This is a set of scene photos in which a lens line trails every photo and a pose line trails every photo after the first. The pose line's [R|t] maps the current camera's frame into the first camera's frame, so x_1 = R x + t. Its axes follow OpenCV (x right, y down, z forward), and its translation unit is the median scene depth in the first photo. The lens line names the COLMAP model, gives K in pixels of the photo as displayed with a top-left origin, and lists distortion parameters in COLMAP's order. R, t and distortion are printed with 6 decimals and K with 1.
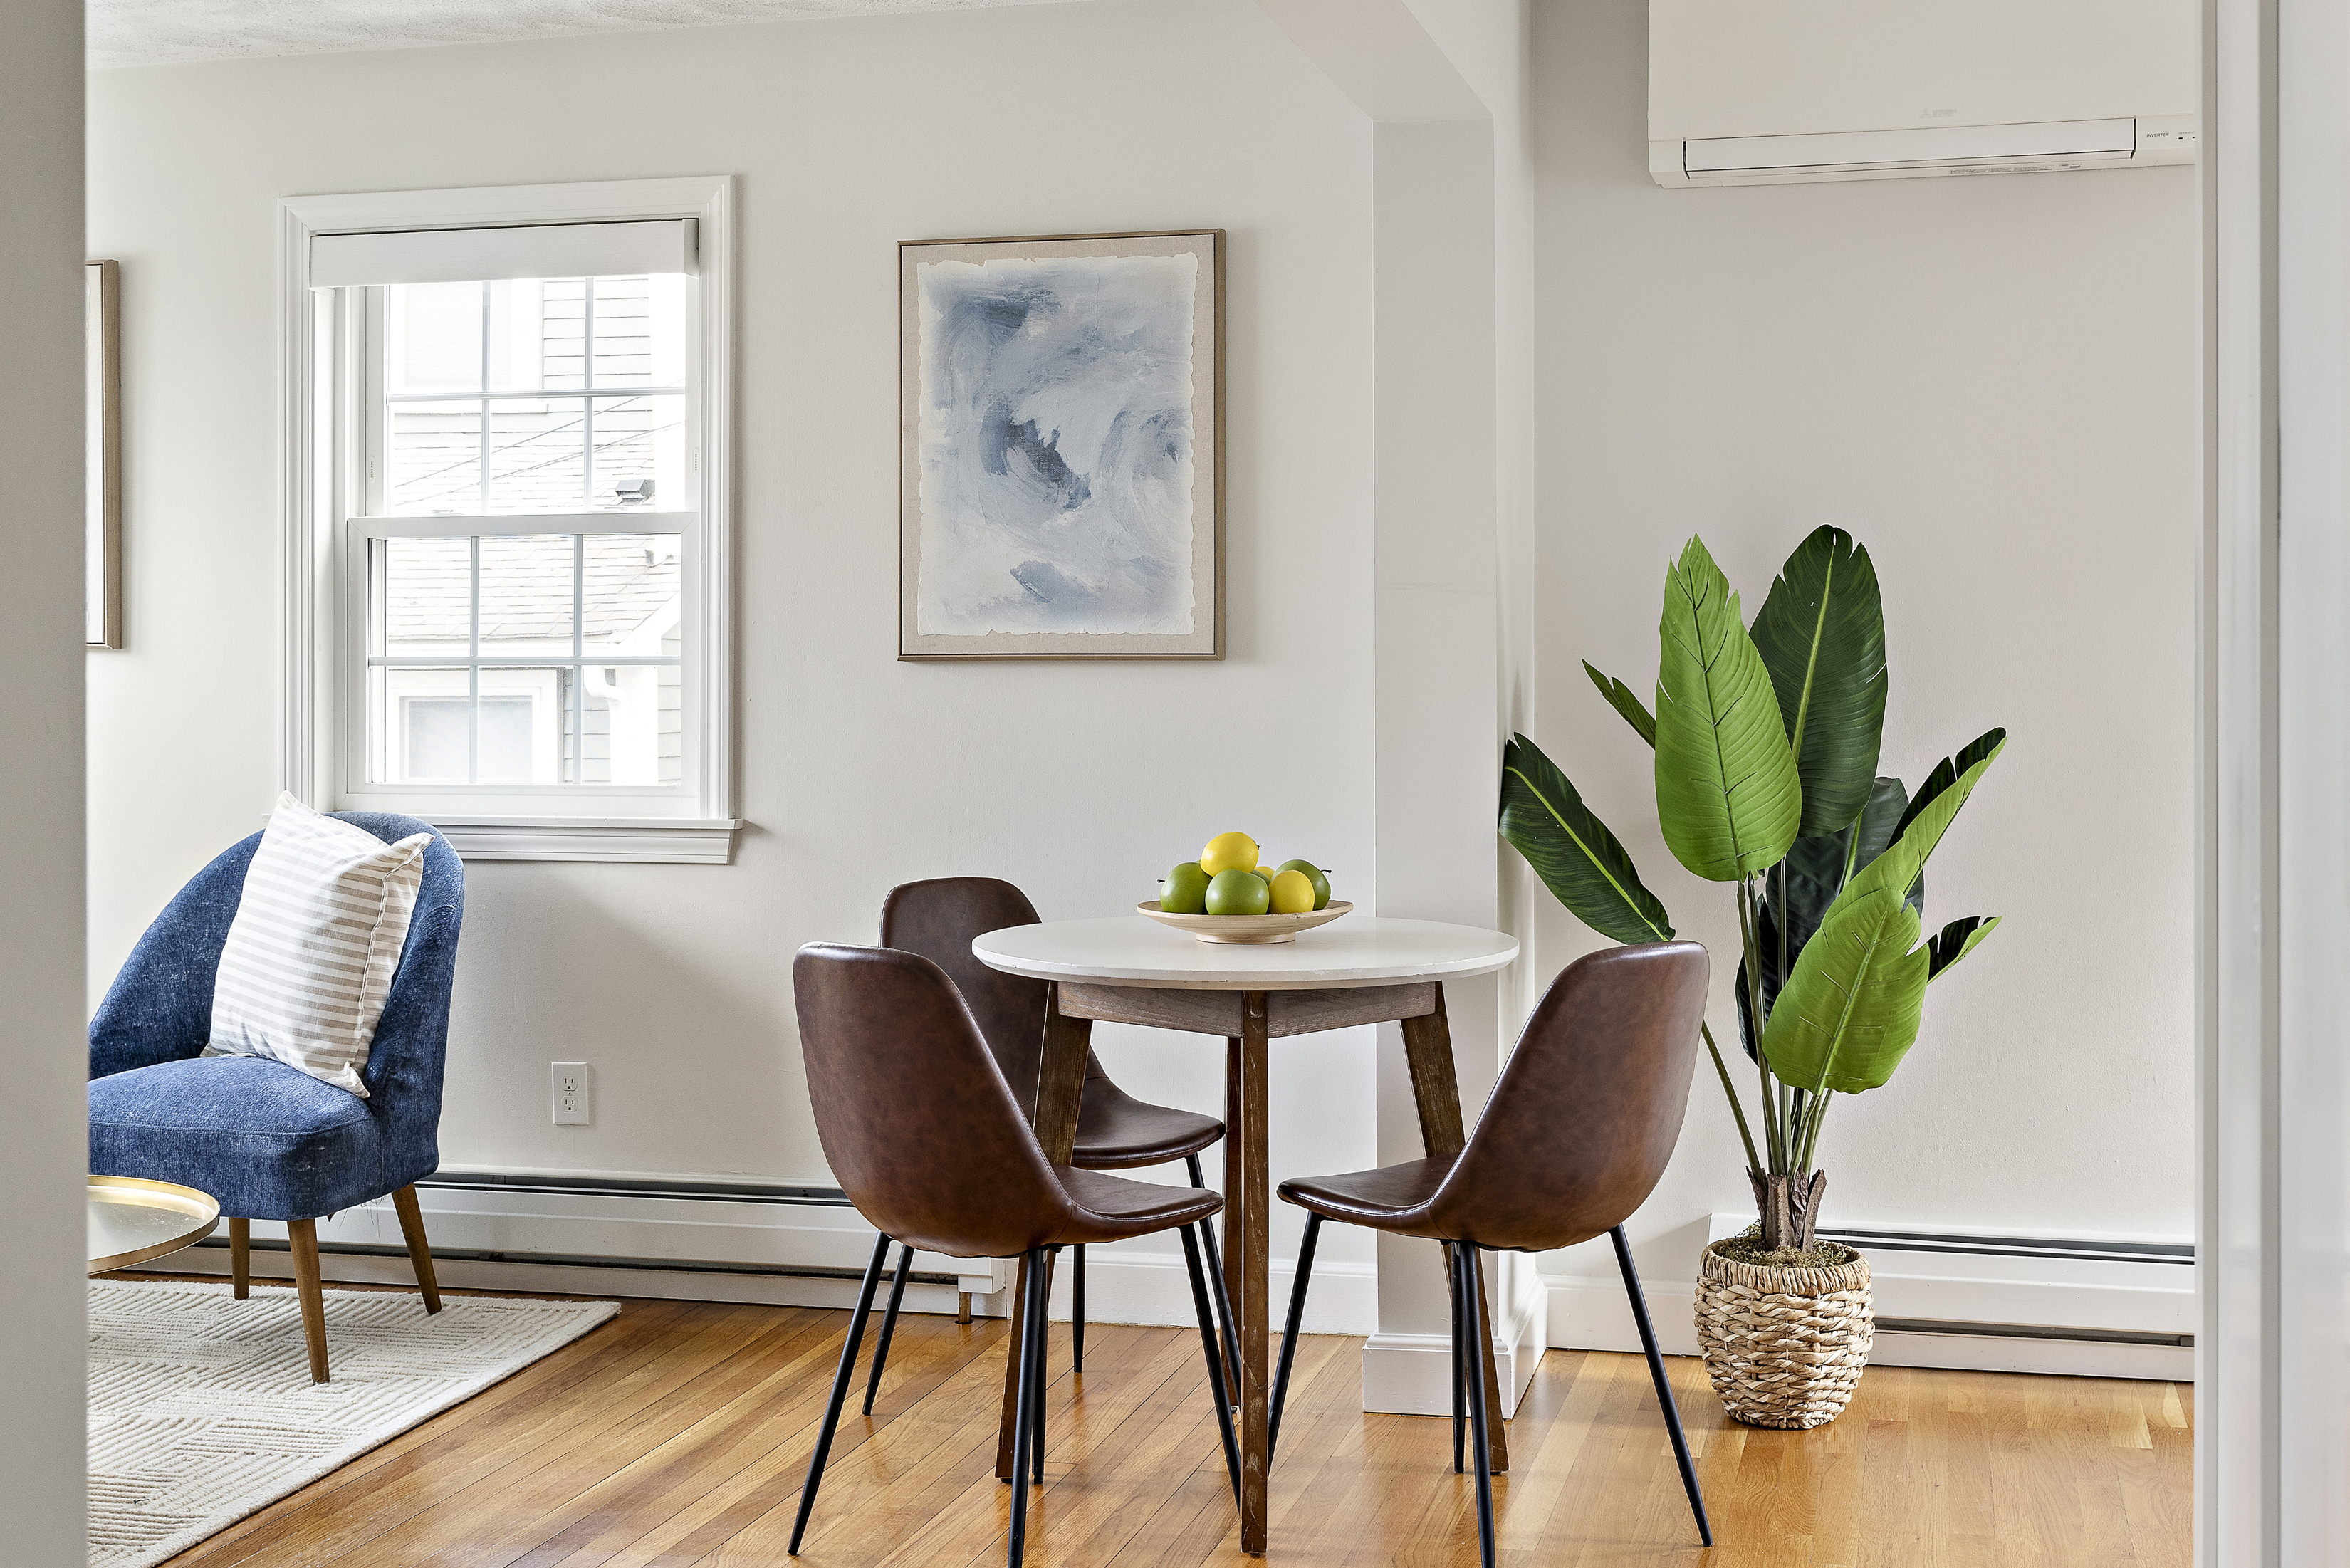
lens RADIAL K [[2828.7, 0, 1167.3], [0, 2828.7, 716.2], [0, 0, 1]] dist [-0.002425, 0.000000]
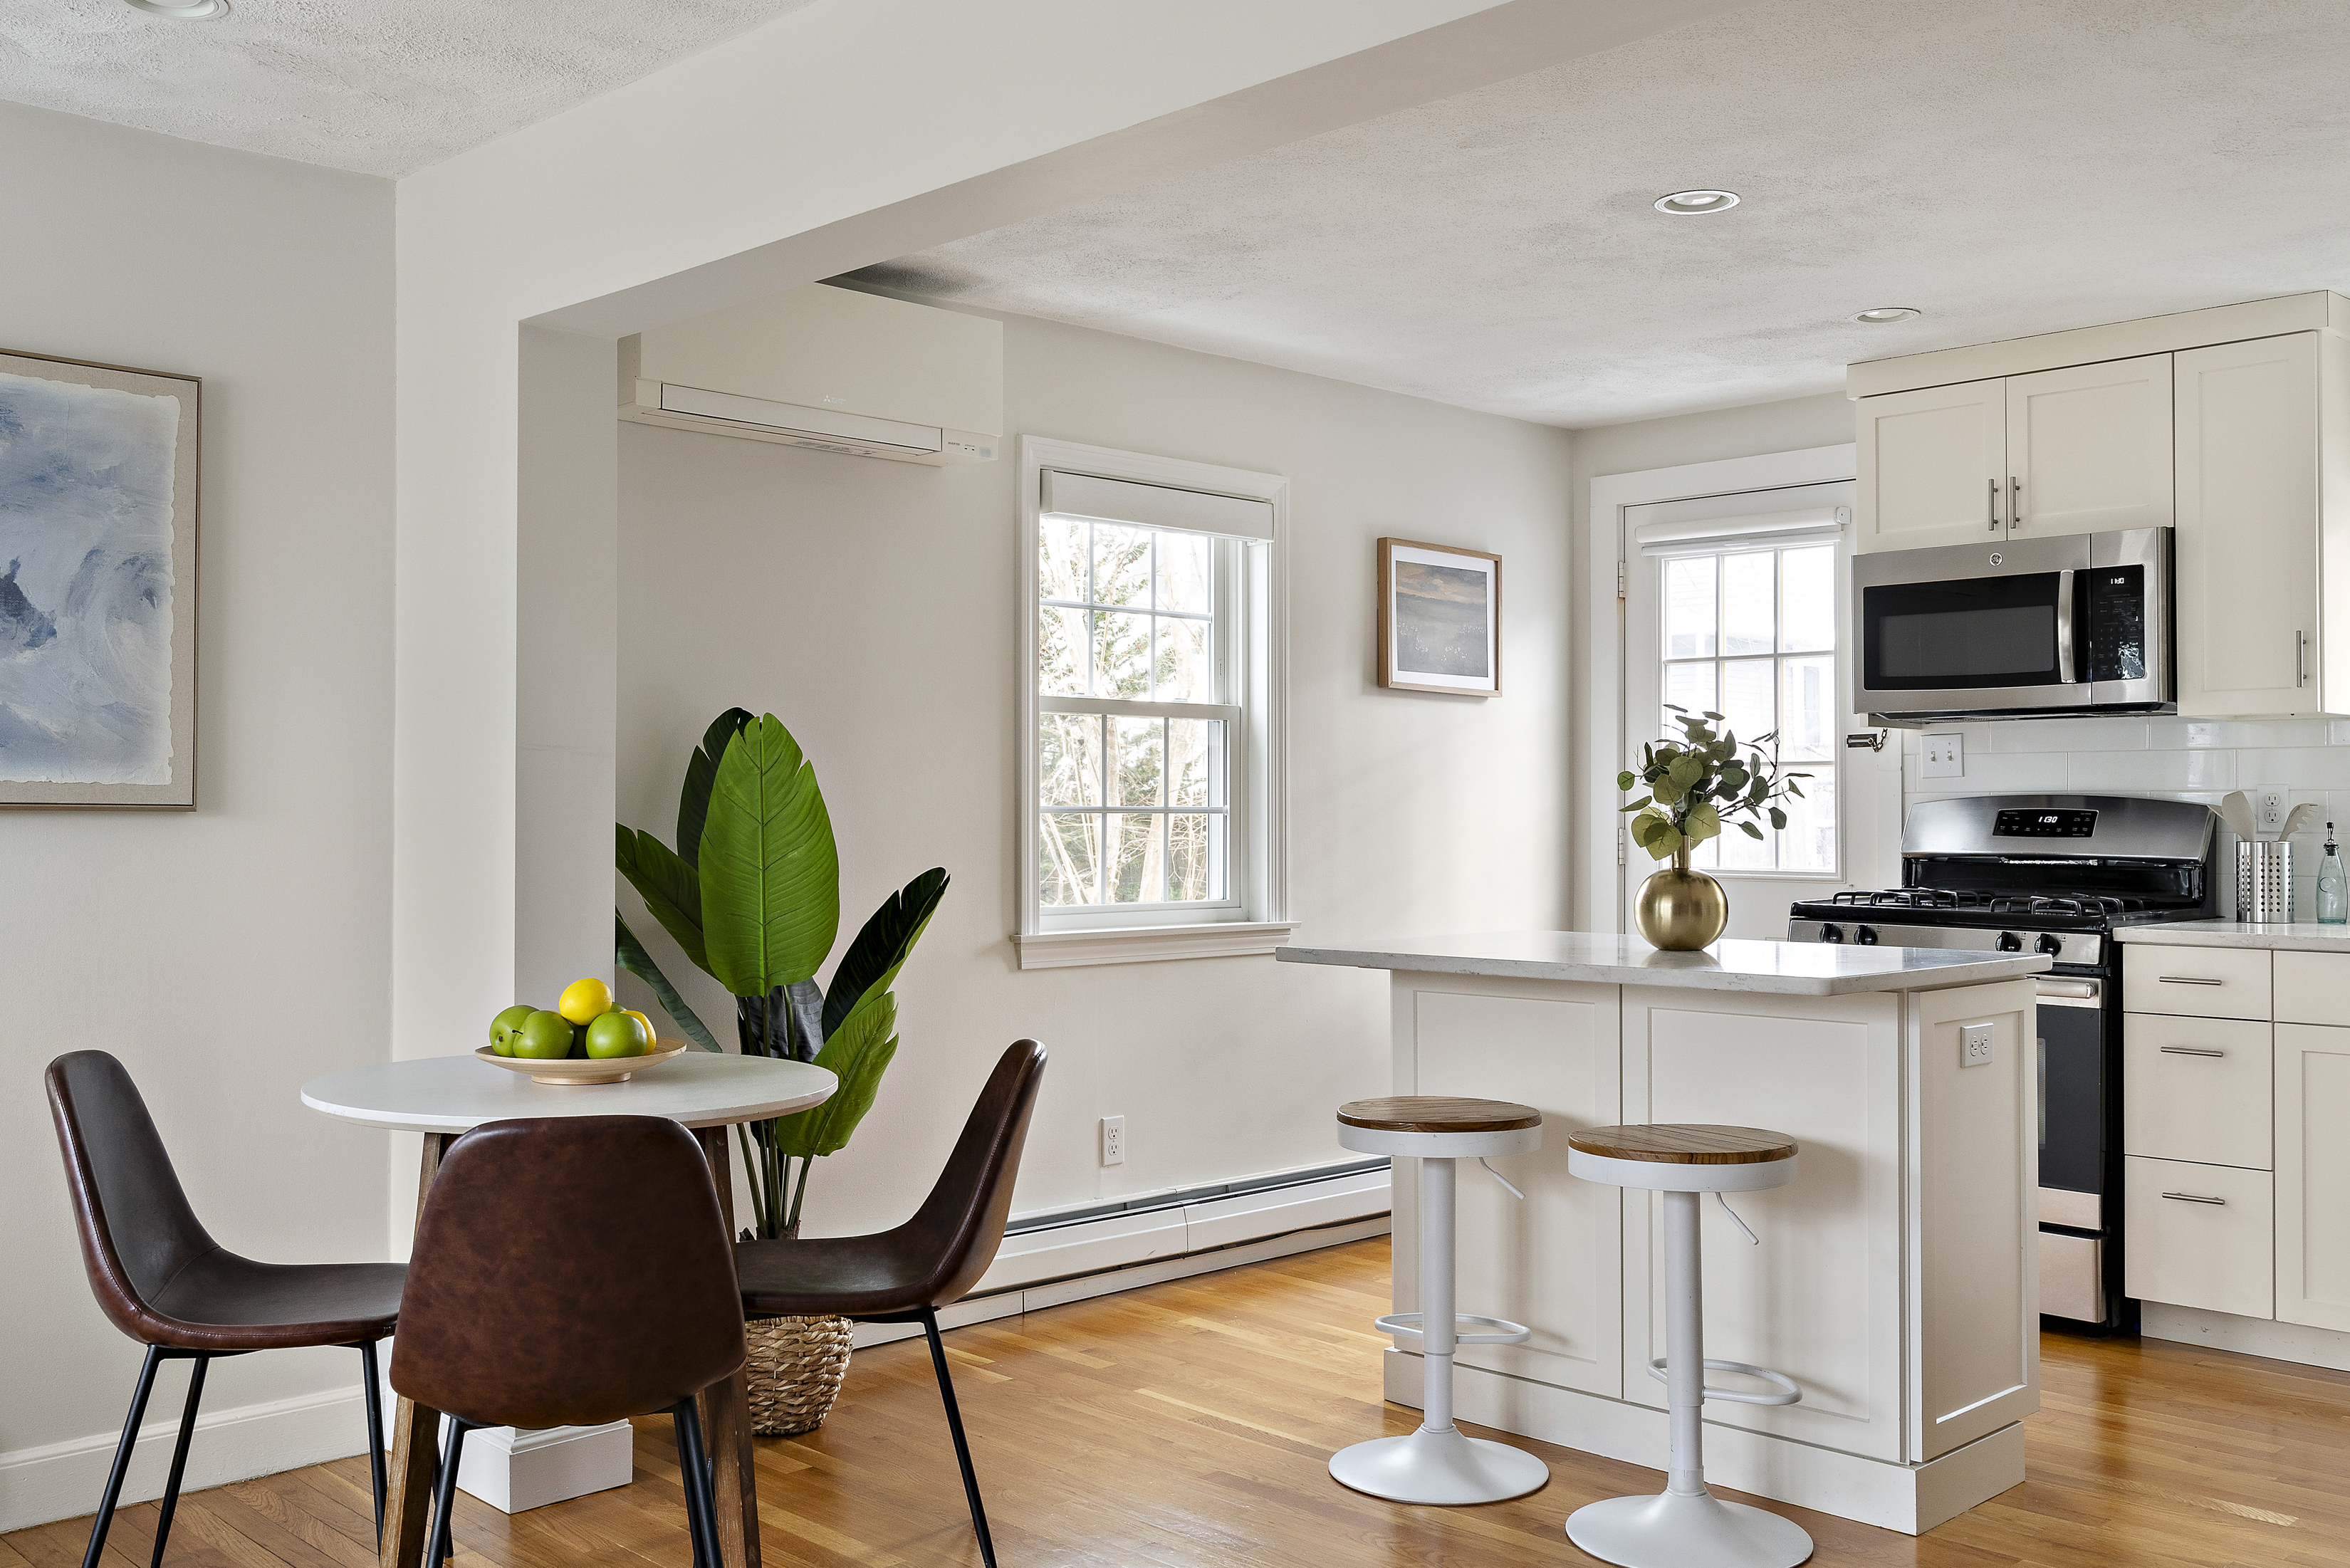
lens RADIAL K [[2150.6, 0, 1166.9], [0, 2150.6, 787.7], [0, 0, 1]] dist [-0.002833, 0.000000]
pose [[0.513983, 0.014527, 0.857678, -0.451694], [0.007069, 0.999751, -0.021170, -0.009798], [-0.857772, 0.016944, 0.513752, 0.322567]]
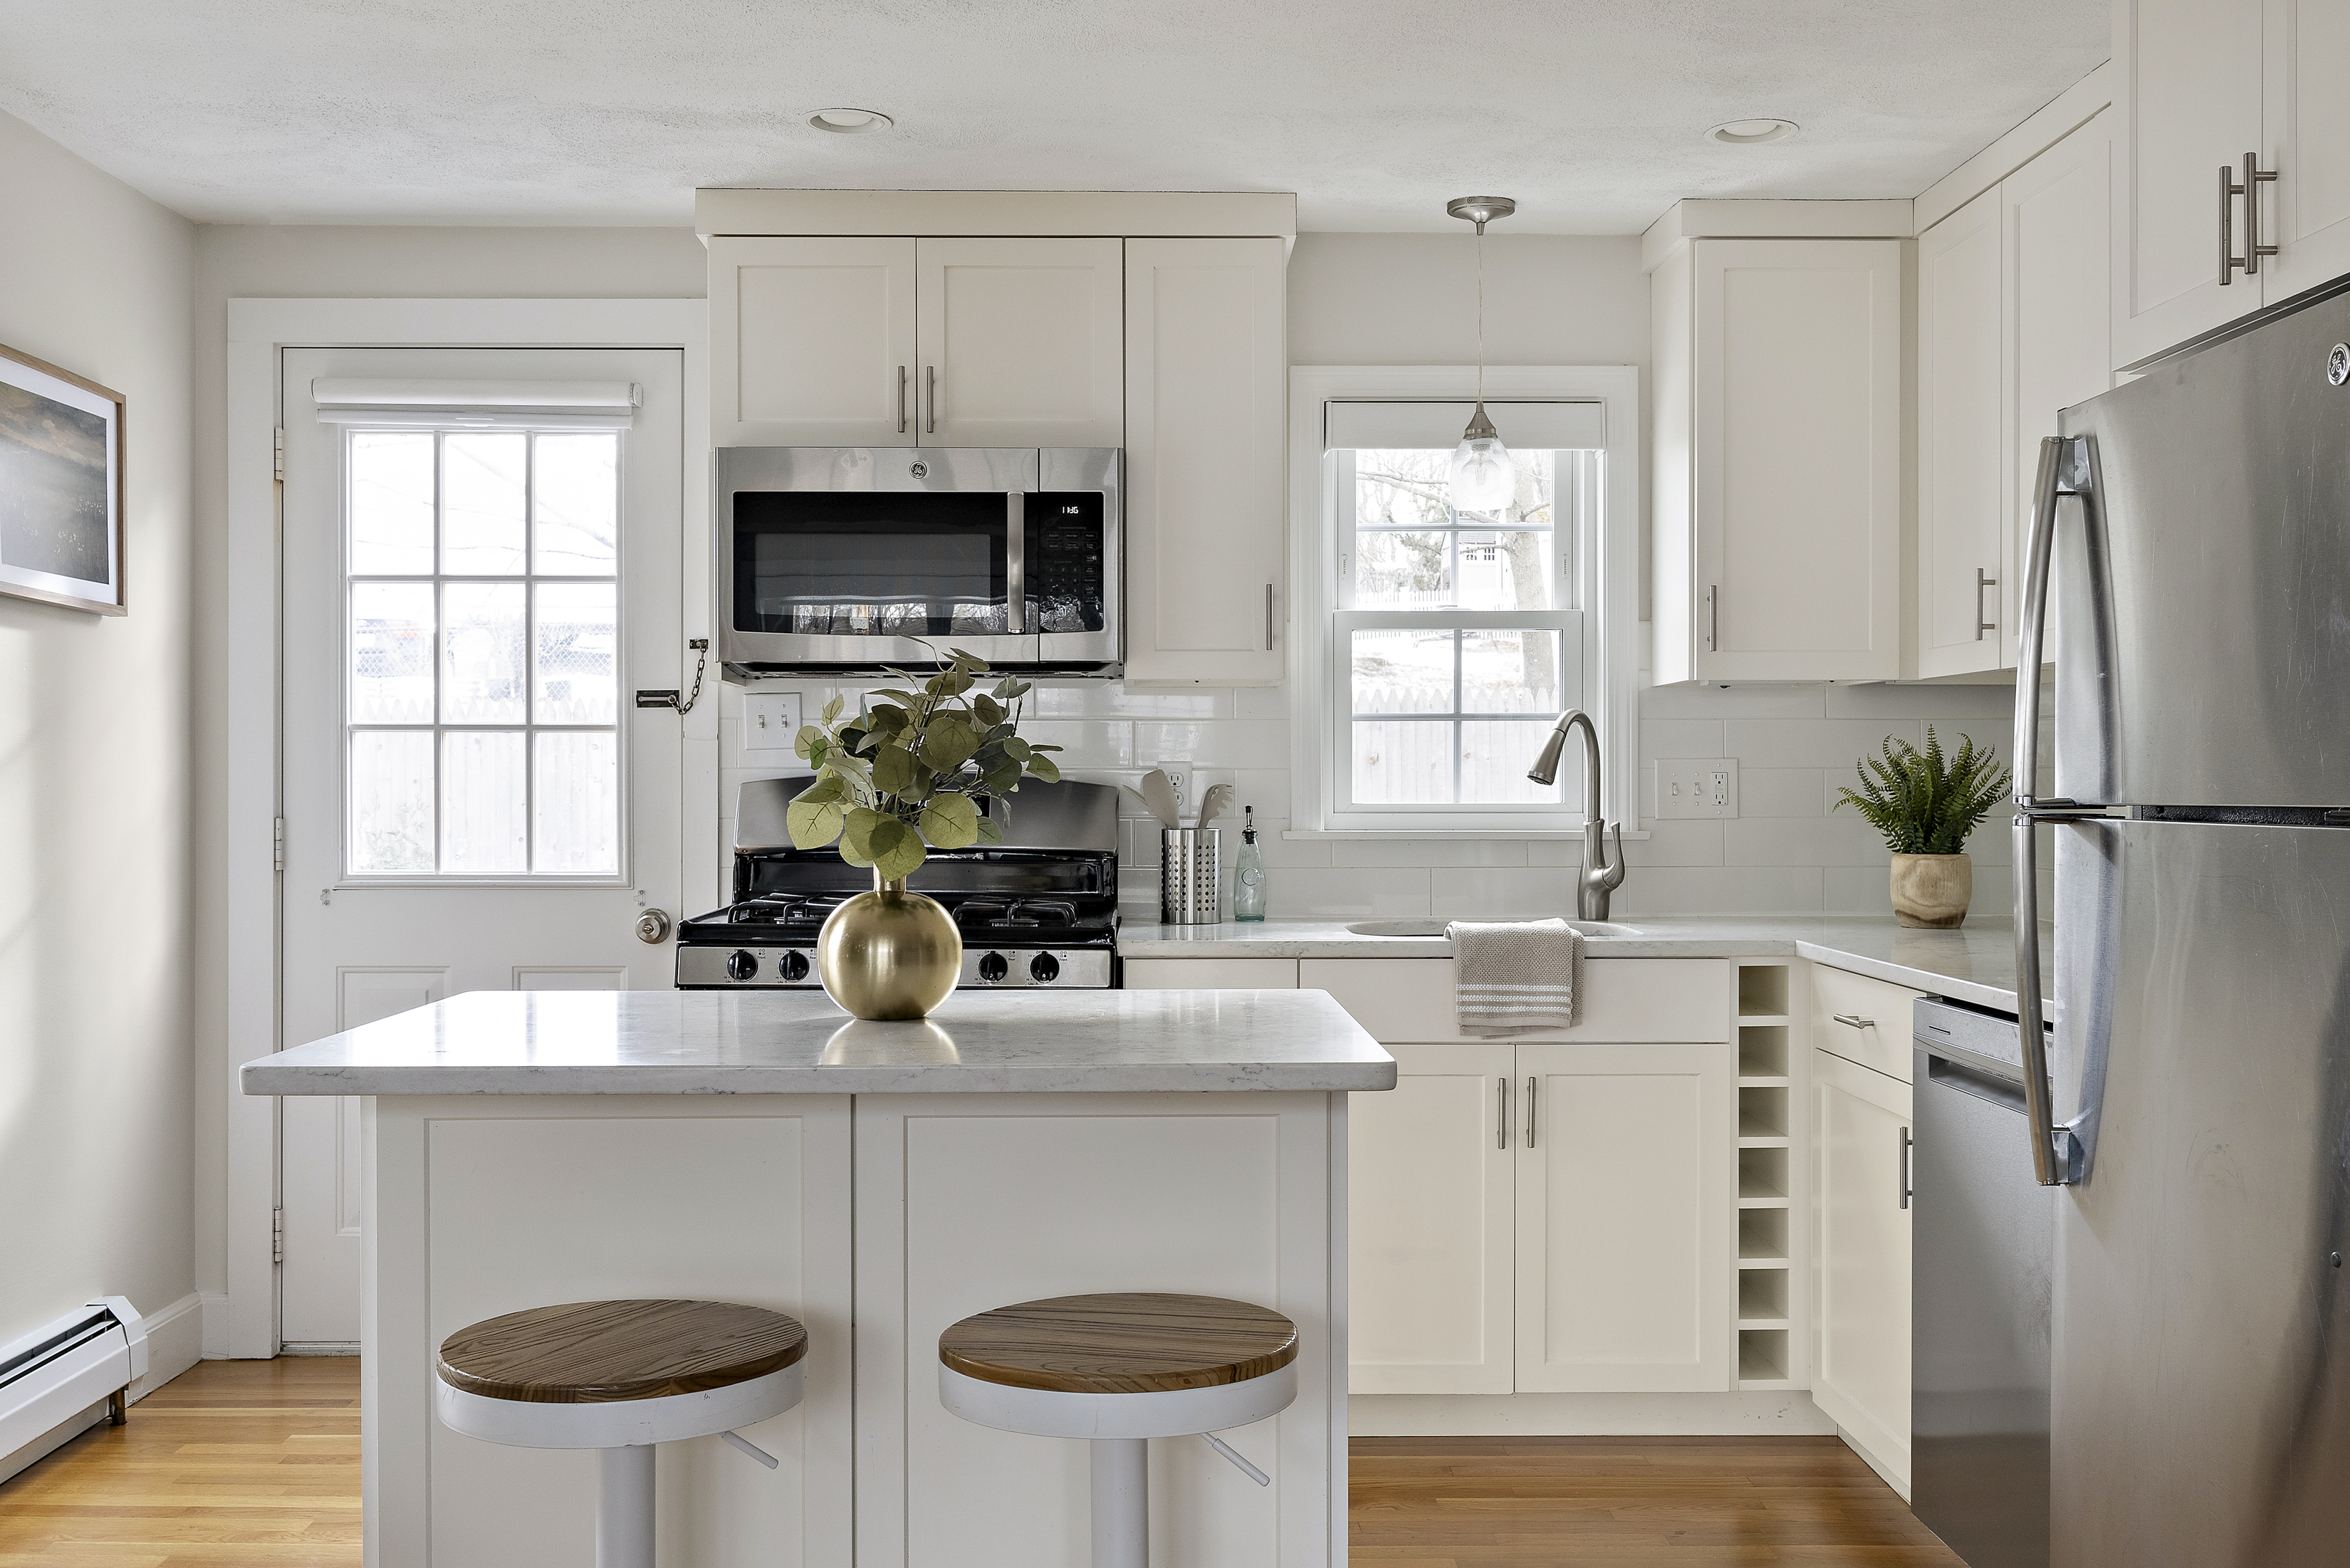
lens RADIAL K [[2347.6, 0, 1163.9], [0, 2347.6, 769.3], [0, 0, 1]] dist [0.020014, 0.000000]
pose [[-0.261021, 0.008817, 0.965293, -0.221940], [0.012358, 0.999907, -0.005792, -0.021178], [-0.965254, 0.010418, -0.261105, 0.663982]]
